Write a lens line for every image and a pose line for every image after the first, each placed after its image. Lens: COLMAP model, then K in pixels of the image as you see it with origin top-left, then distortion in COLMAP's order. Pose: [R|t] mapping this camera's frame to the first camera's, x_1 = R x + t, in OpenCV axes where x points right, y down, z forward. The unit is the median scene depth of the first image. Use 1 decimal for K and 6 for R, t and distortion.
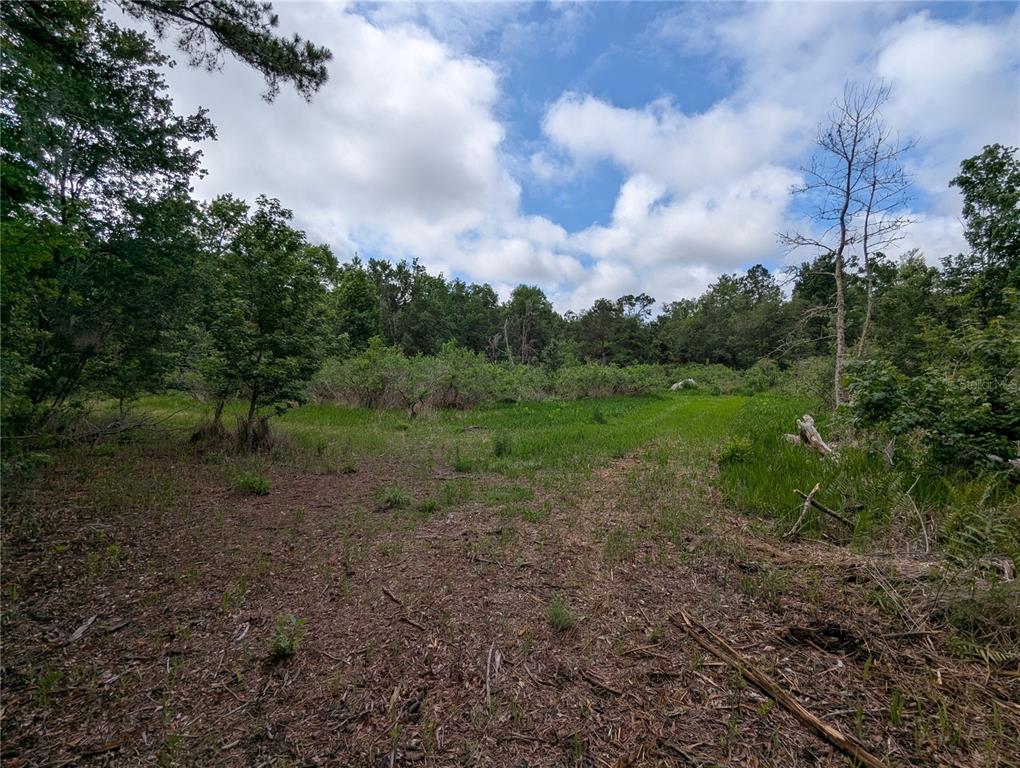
lens RADIAL K [[506.8, 0, 510.0], [0, 506.8, 384.0], [0, 0, 1]] dist [0.014711, -0.000006]
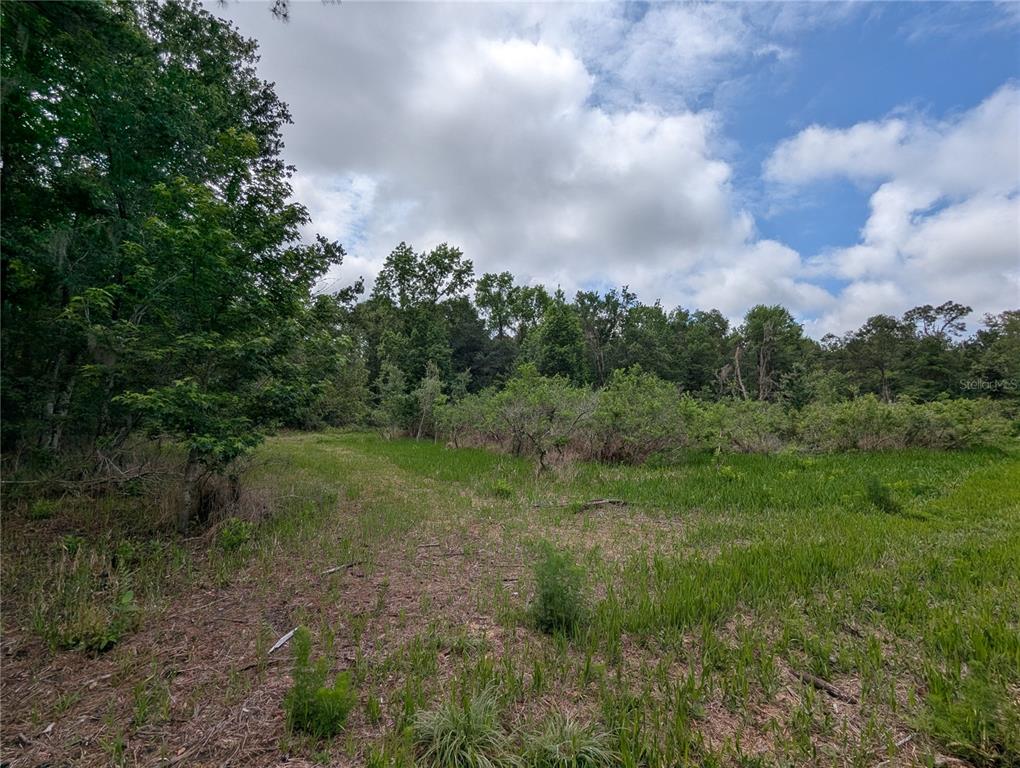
lens RADIAL K [[506.8, 0, 510.0], [0, 506.8, 384.0], [0, 0, 1]] dist [0.014711, -0.000006]
pose [[0.899968, -0.024215, -0.435282, 0.018335], [-0.010418, 0.996976, -0.077003, -0.000535], [0.435830, 0.073835, 0.896995, 0.100252]]
